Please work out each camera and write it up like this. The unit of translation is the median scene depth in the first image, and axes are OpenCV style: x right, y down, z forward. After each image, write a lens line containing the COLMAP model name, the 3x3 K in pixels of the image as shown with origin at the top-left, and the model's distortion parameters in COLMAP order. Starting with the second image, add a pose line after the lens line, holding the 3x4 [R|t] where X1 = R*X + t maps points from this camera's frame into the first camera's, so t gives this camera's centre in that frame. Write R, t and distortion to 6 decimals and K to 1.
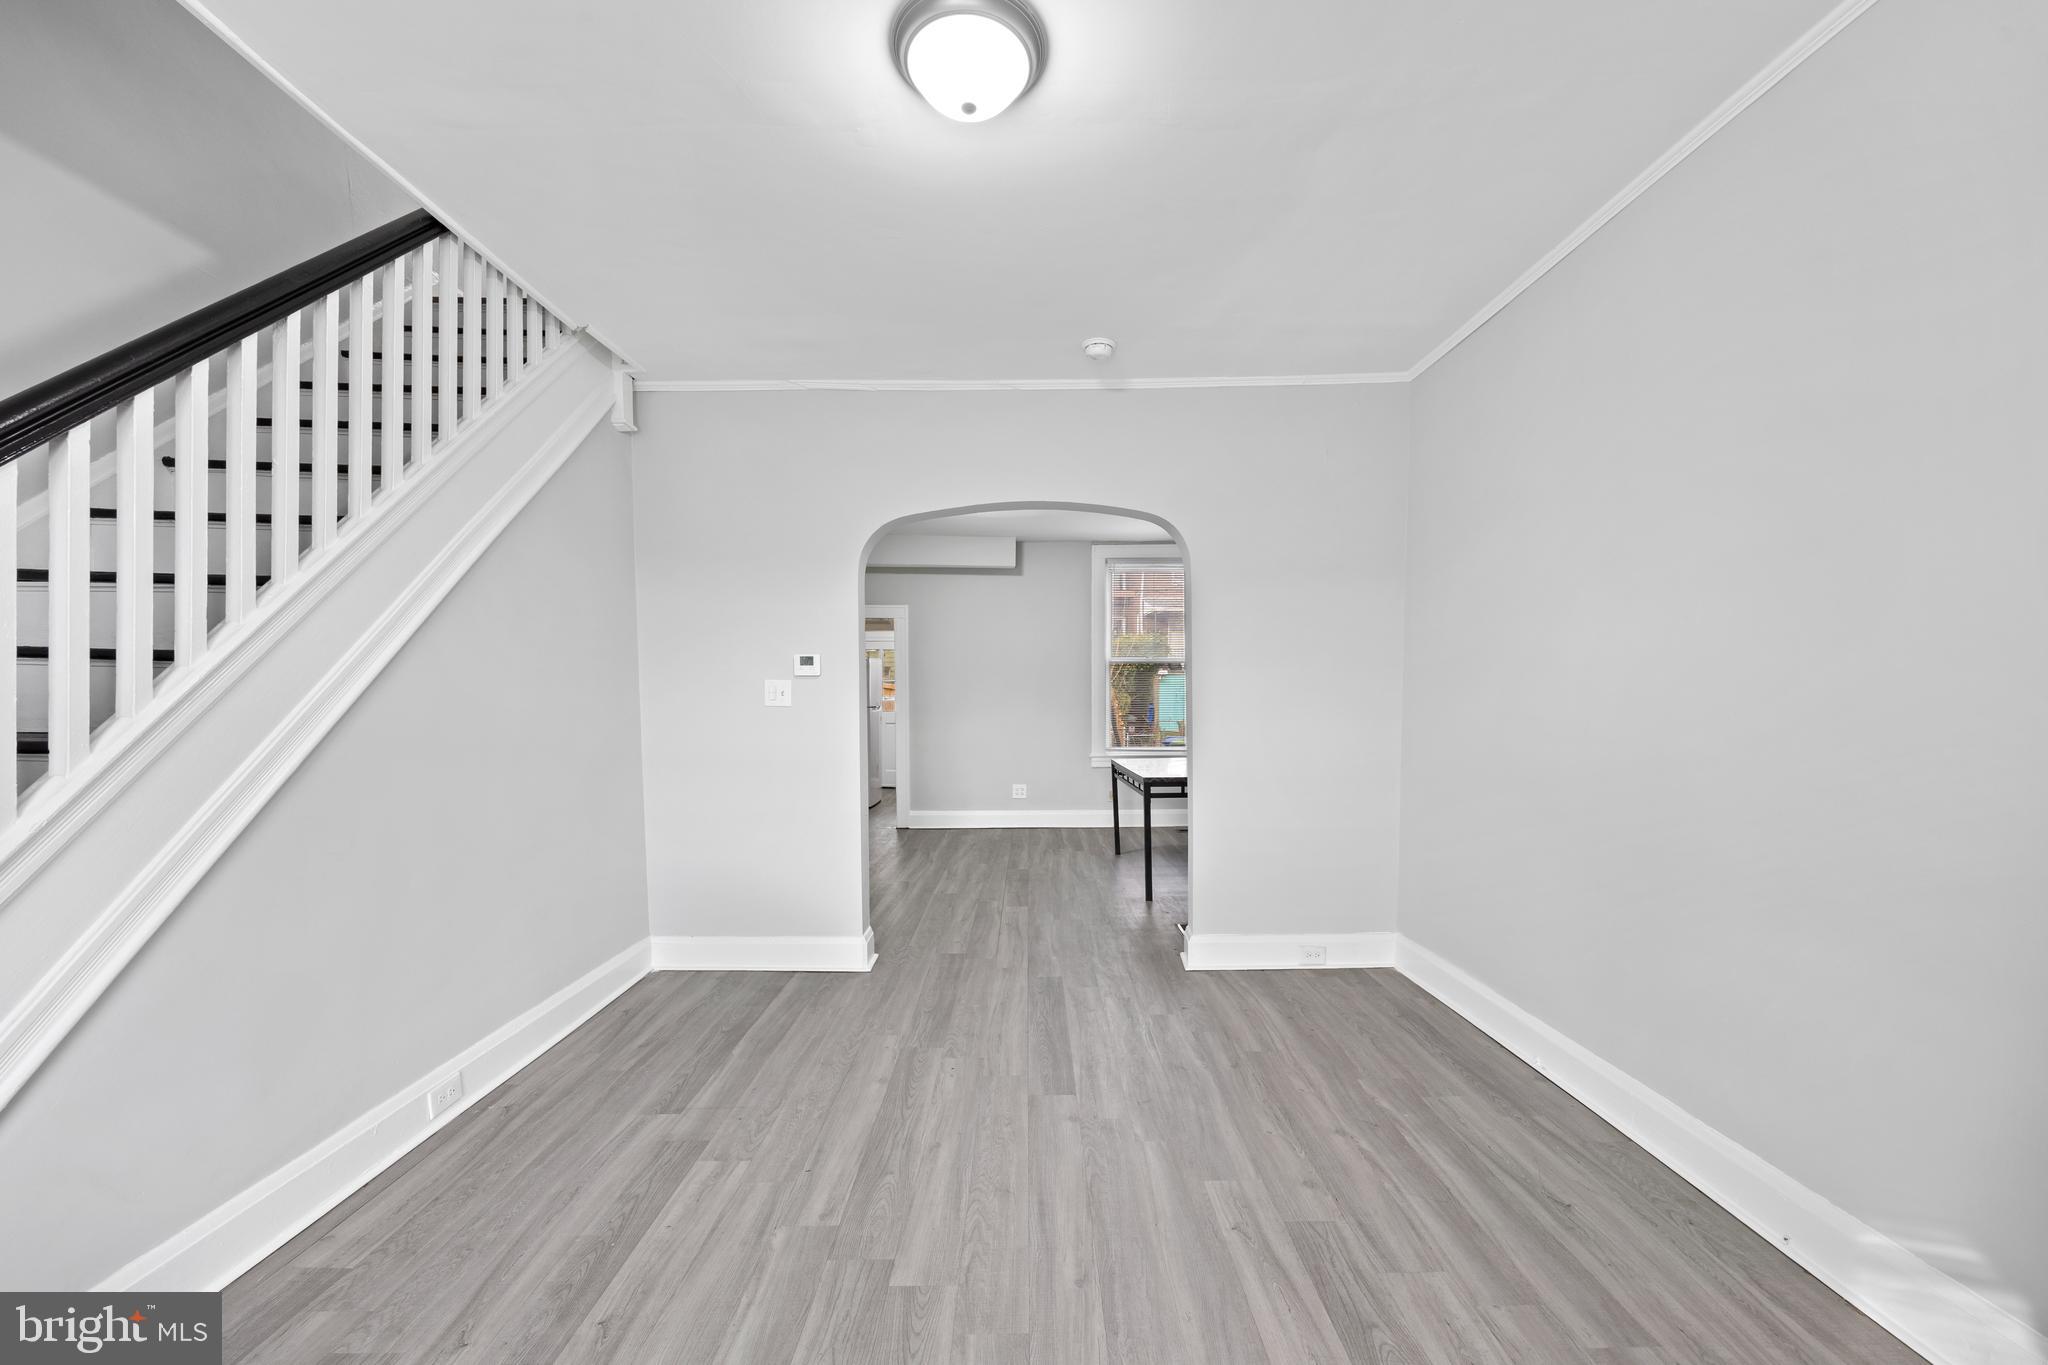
lens RADIAL K [[792.5, 0, 1017.5], [0, 792.5, 687.8], [0, 0, 1]] dist [-0.002683, 0.000078]
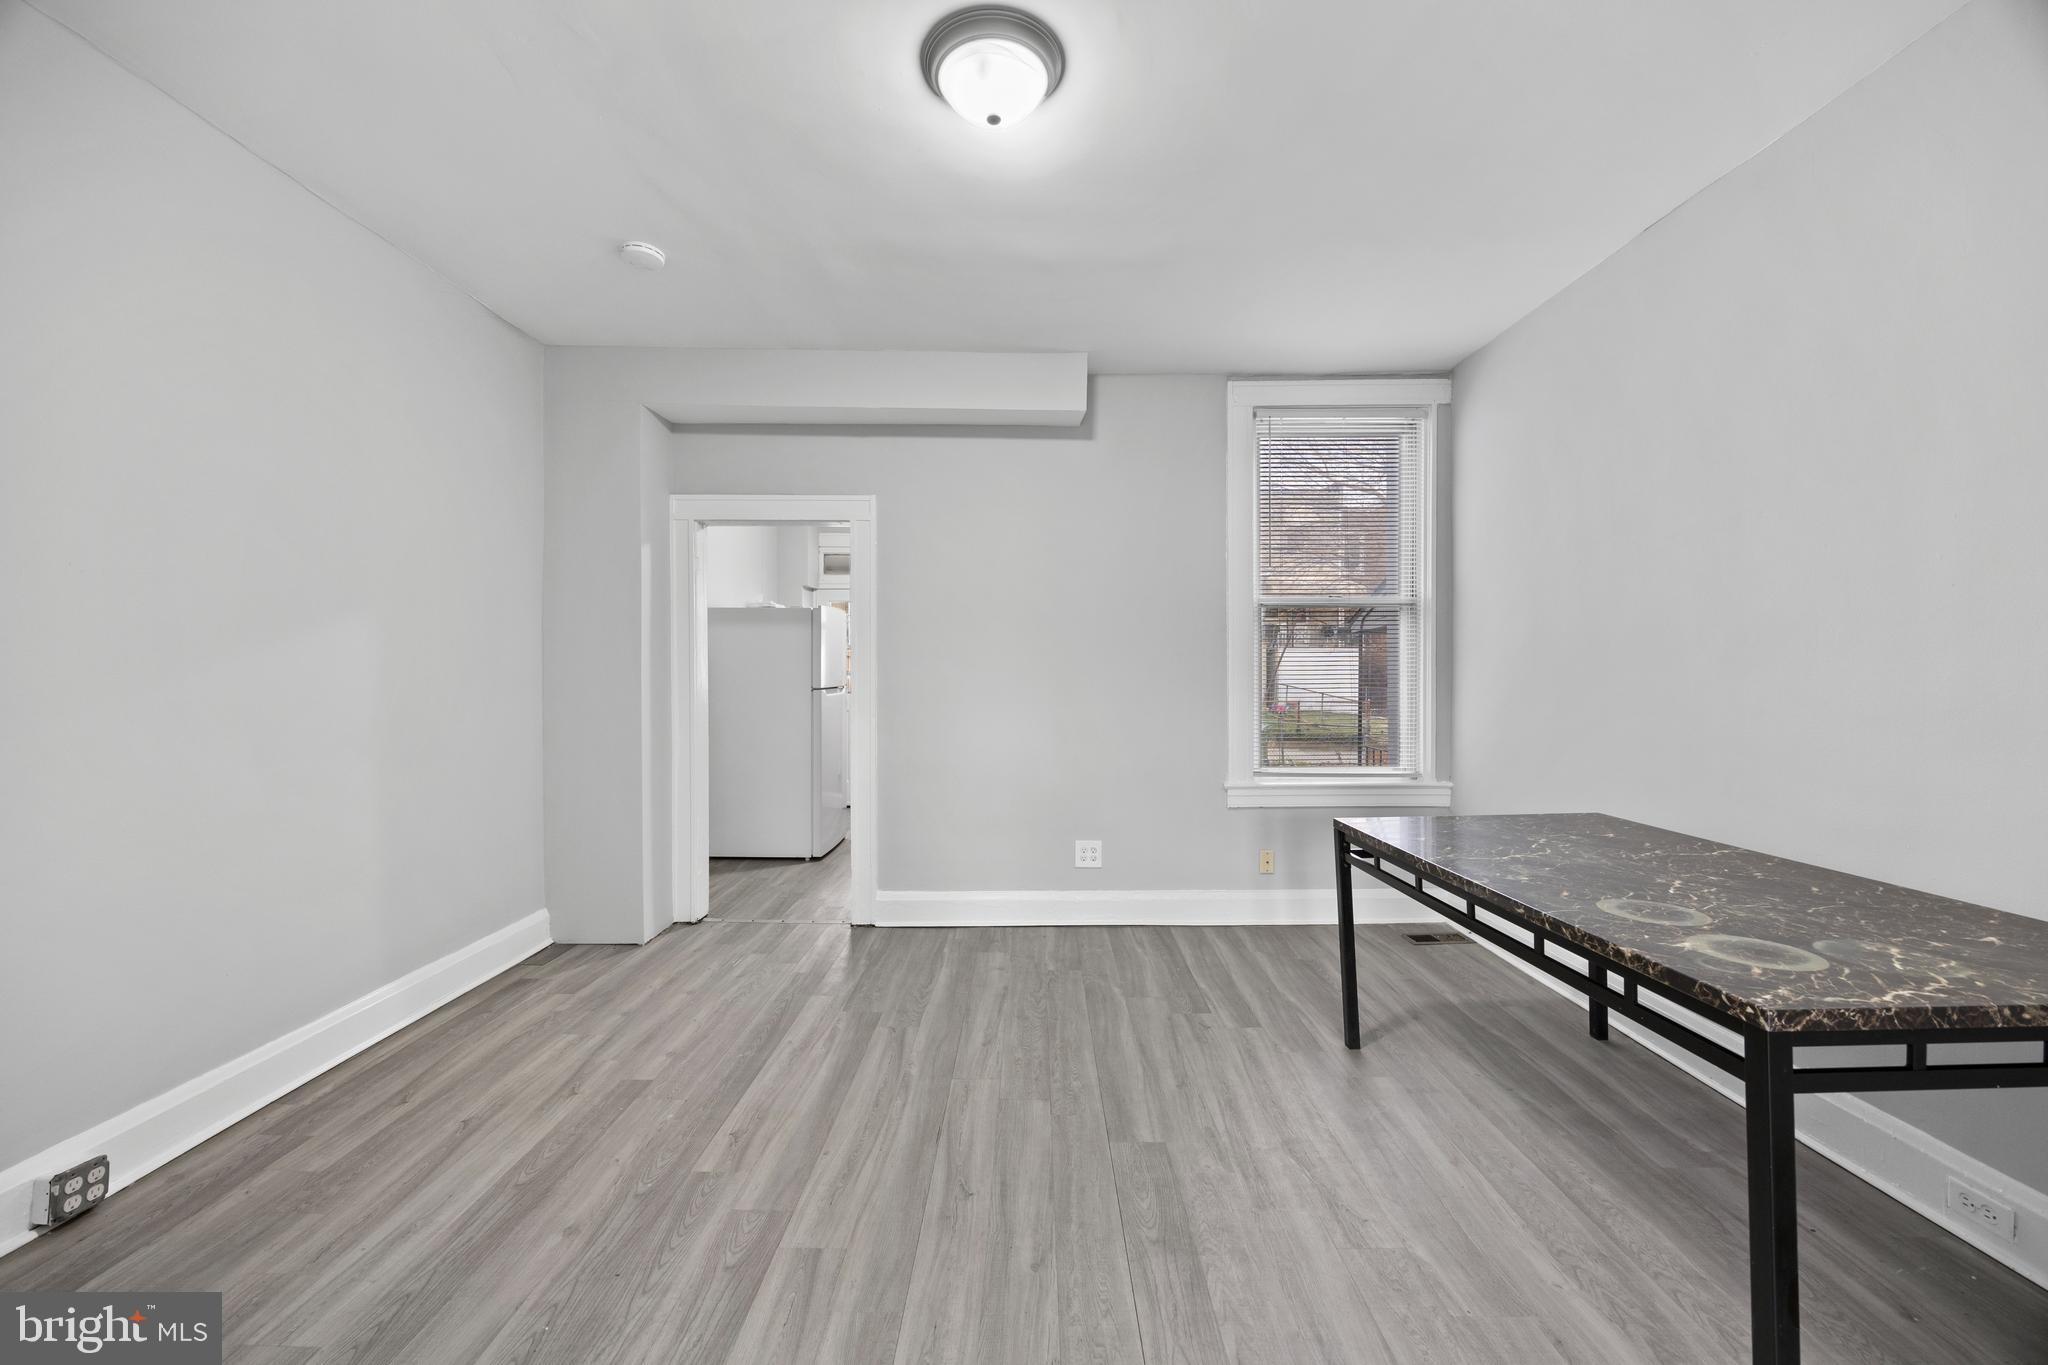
lens RADIAL K [[767.8, 0, 1020.0], [0, 767.8, 674.9], [0, 0, 1]] dist [-0.003145, -0.000135]
pose [[0.999992, 0.003984, 0.000956, -0.133281], [-0.003998, 0.999881, 0.014904, 0.019358], [-0.000896, -0.014908, 0.999888, 1.537719]]
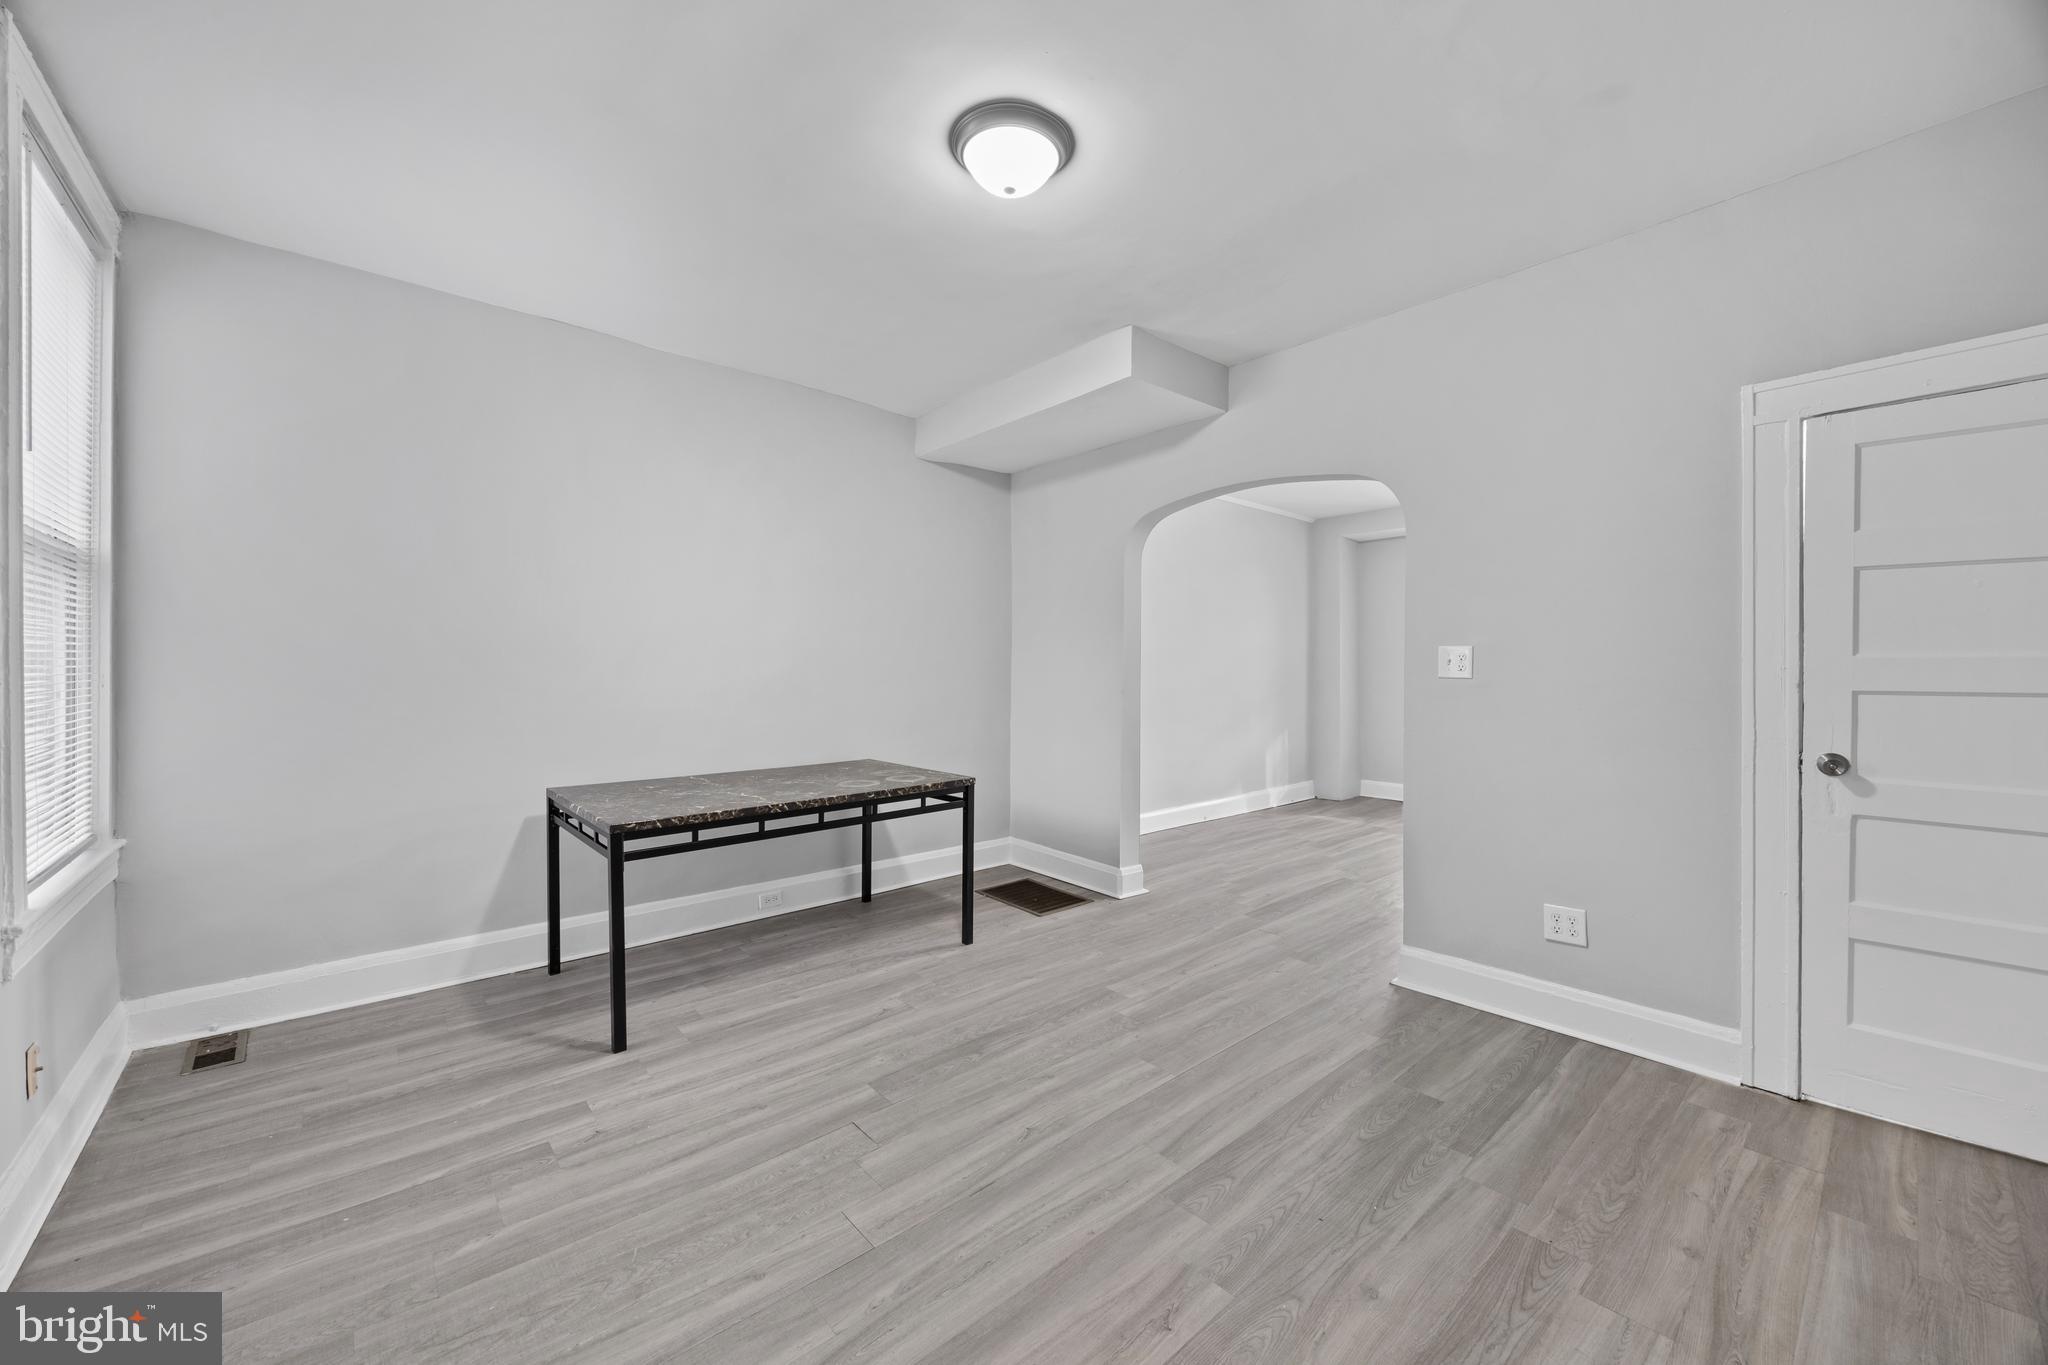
lens RADIAL K [[776.2, 0, 1029.6], [0, 776.2, 668.1], [0, 0, 1]] dist [-0.003664, 0.000242]
pose [[-0.670153, 0.004990, 0.742207, -0.821609], [-0.005203, 0.999921, -0.011420, 0.033059], [-0.742205, -0.011515, -0.670074, 2.857680]]
